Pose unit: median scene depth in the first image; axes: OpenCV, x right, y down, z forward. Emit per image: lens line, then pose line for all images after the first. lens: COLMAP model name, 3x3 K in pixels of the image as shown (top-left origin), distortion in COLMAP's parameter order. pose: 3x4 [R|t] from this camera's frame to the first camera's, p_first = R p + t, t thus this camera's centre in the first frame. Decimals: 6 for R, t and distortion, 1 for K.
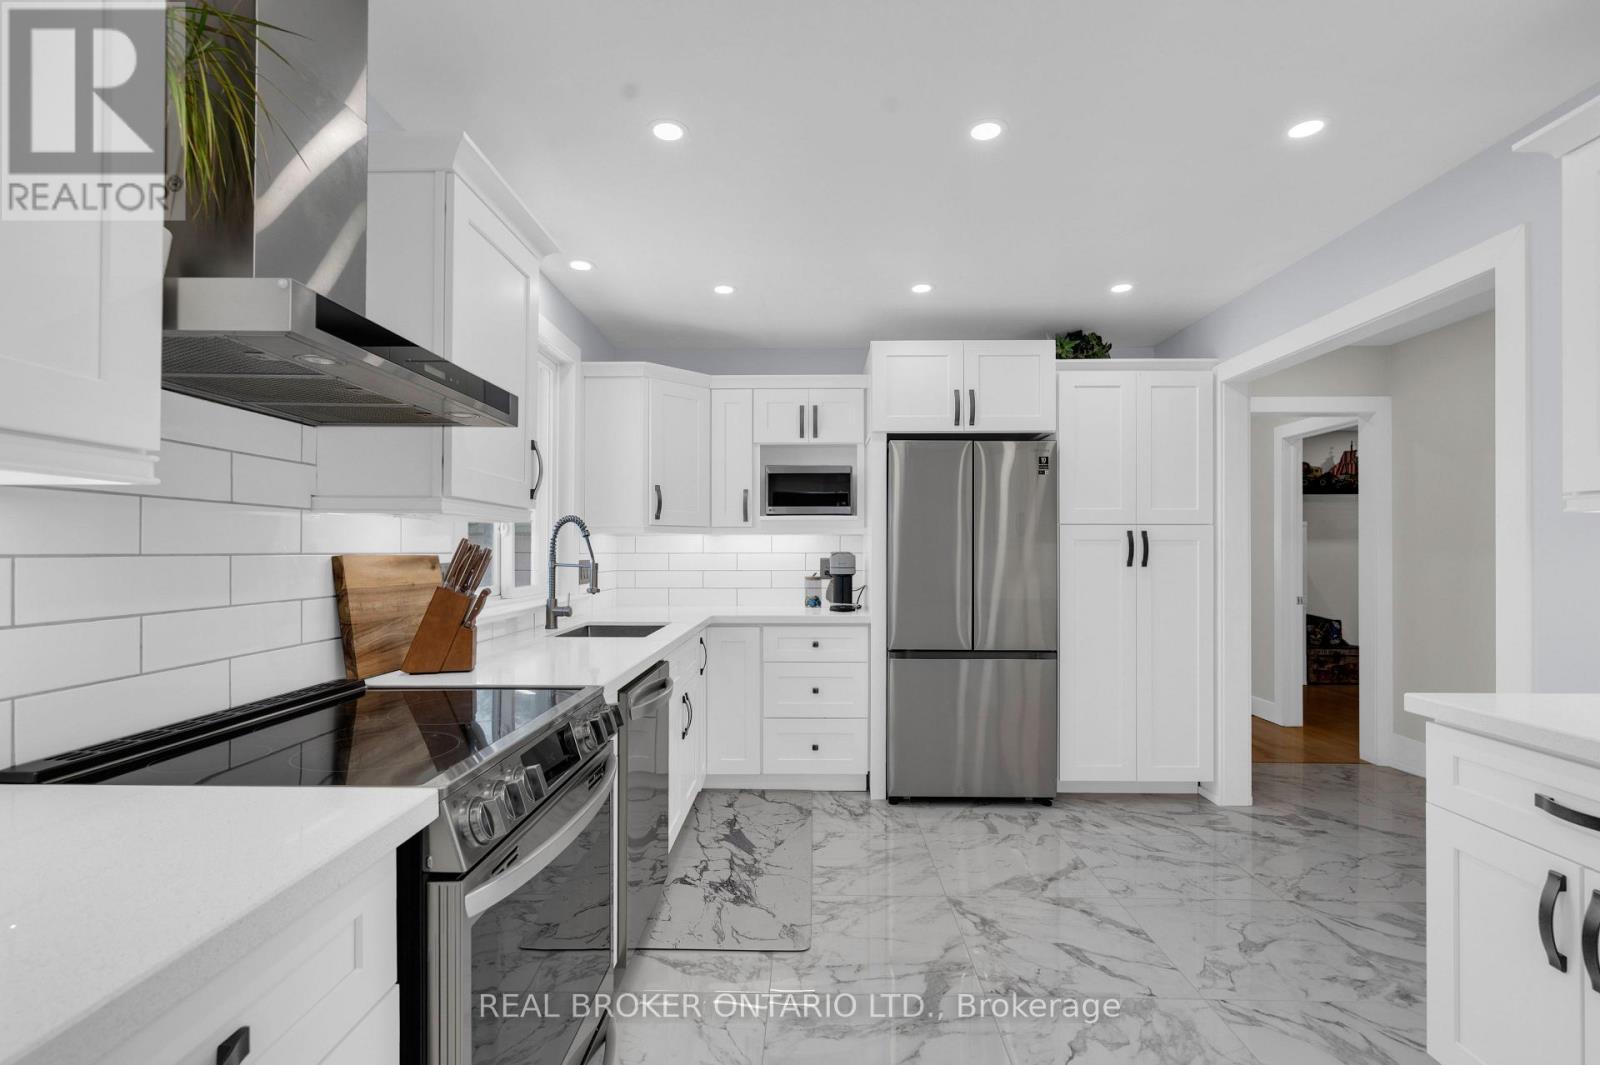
lens RADIAL K [[742.1, 0, 800.8], [0, 742.1, 539.6], [0, 0, 1]] dist [-0.001877, 0.000146]
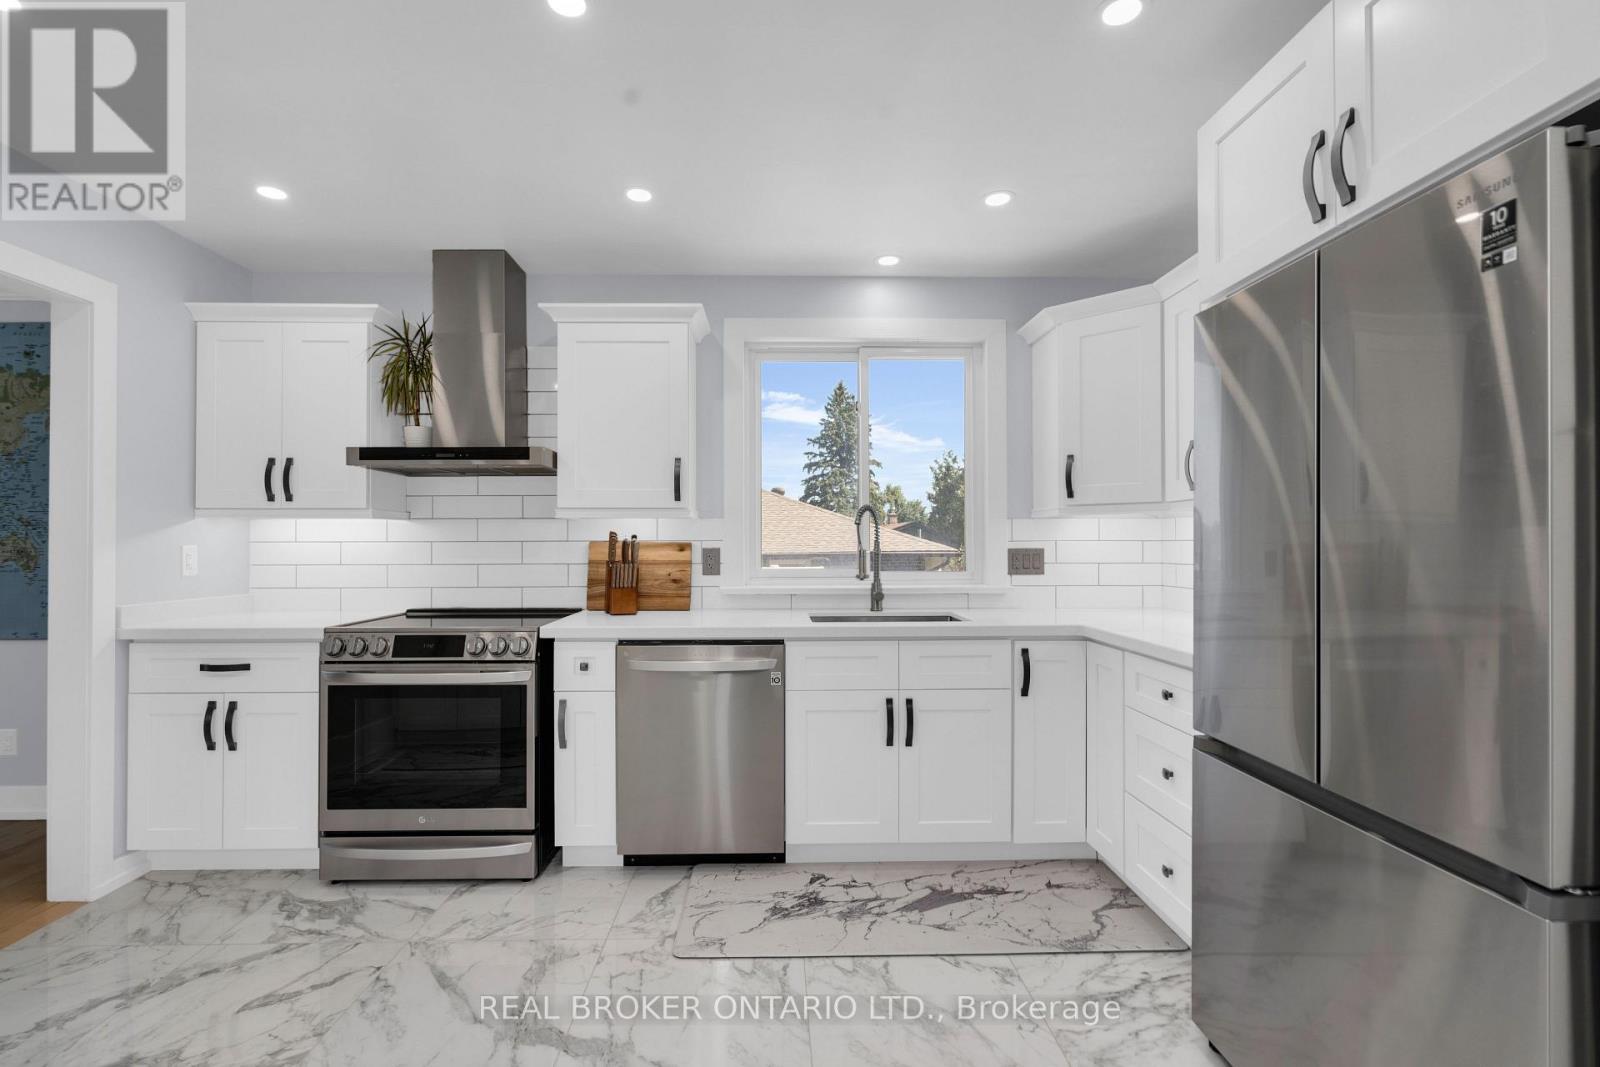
lens RADIAL K [[692.1, 0, 756.1], [0, 692.1, 532.1], [0, 0, 1]] dist [-0.002159, -0.000144]
pose [[0.043416, -0.015586, -0.998935, 0.572482], [0.018136, 0.999726, -0.014810, 0.015259], [0.998892, -0.017473, 0.043687, 0.678971]]
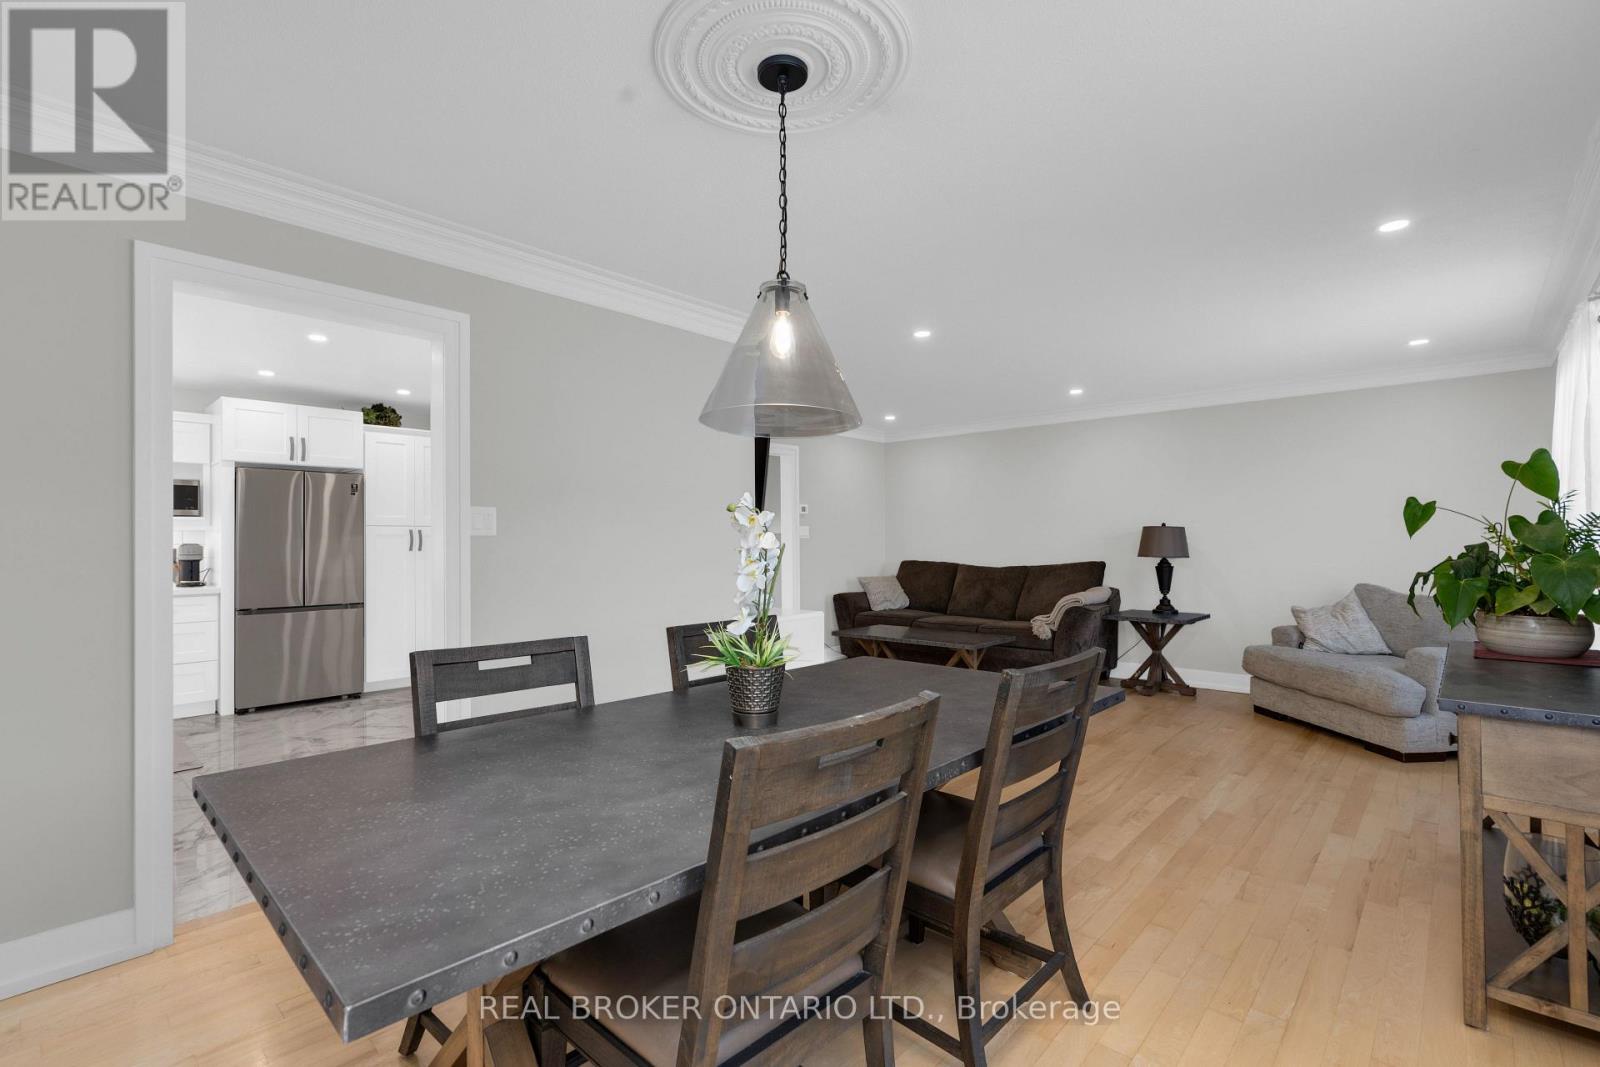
lens RADIAL K [[742.1, 0, 800.8], [0, 742.1, 540.6], [0, 0, 1]] dist [-0.001877, 0.000146]
pose [[0.669522, -0.003428, 0.742784, -0.225395], [-0.006399, 0.999926, 0.010382, -0.010807], [-0.742765, -0.011704, 0.669450, -0.813688]]
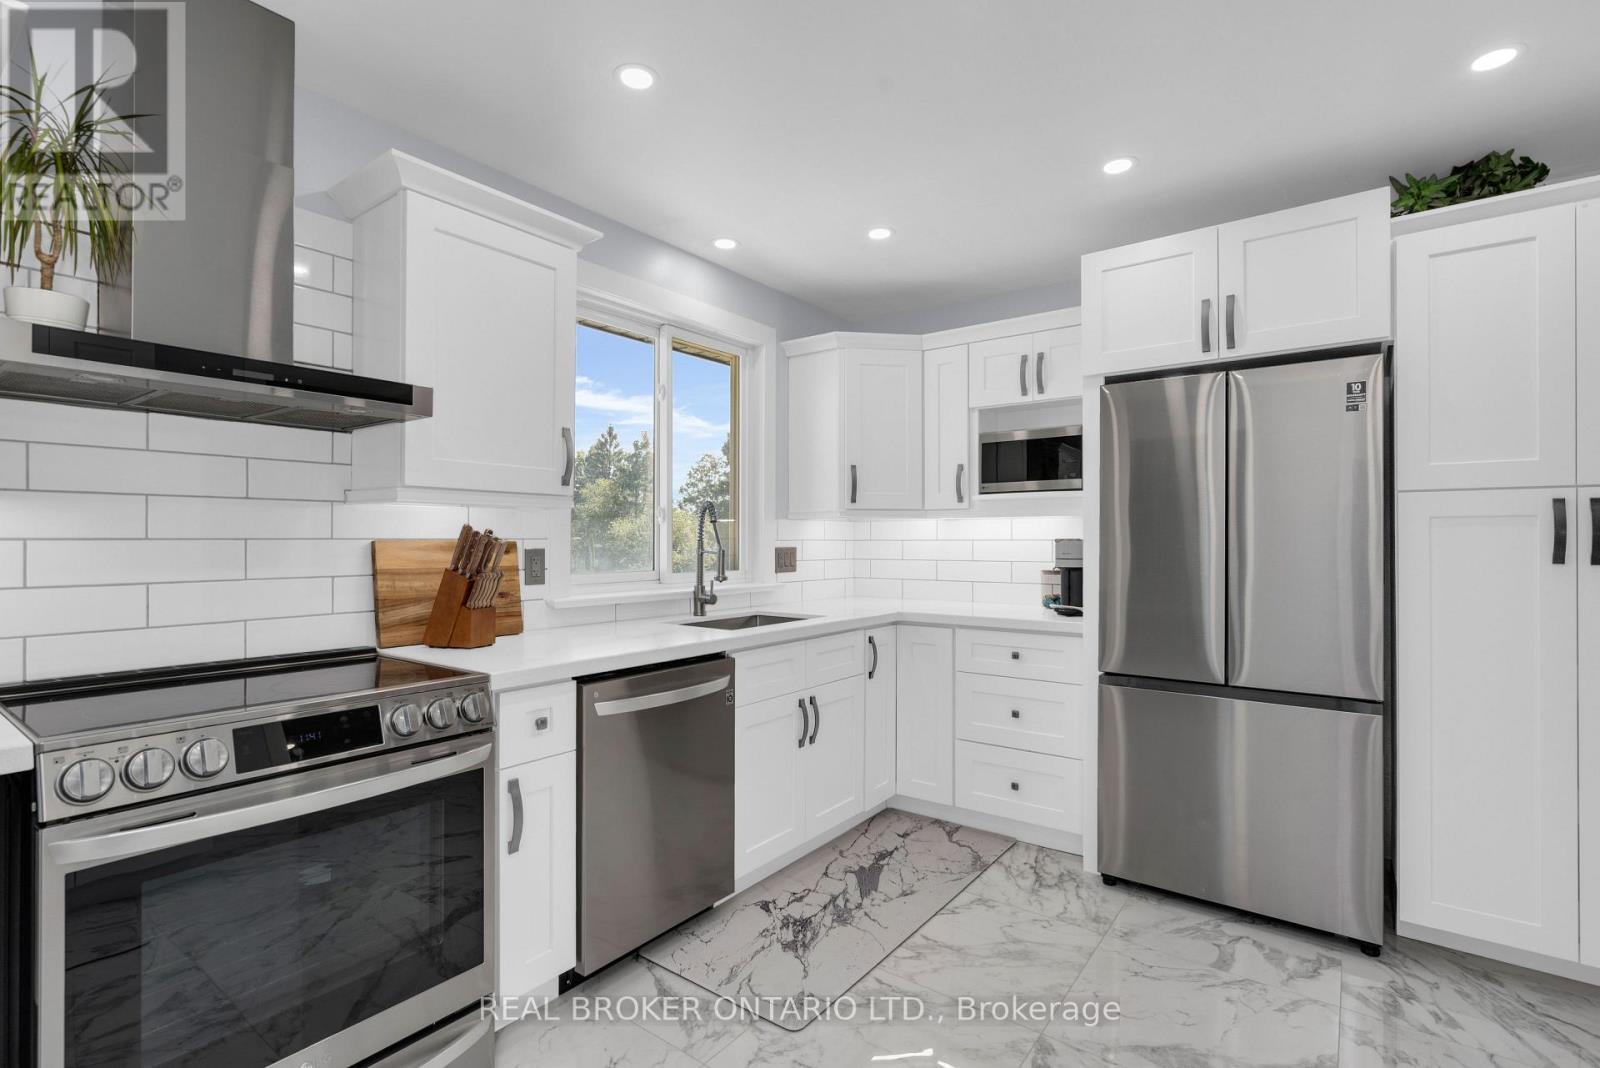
lens RADIAL K [[764.0, 0, 776.6], [0, 764.0, 529.0], [0, 0, 1]] dist [-0.000008, 0.001015]
pose [[0.806112, -0.009268, -0.591690, 0.307738], [0.009812, 0.999949, -0.002295, 0.006263], [0.591681, -0.003955, 0.806162, 0.203504]]
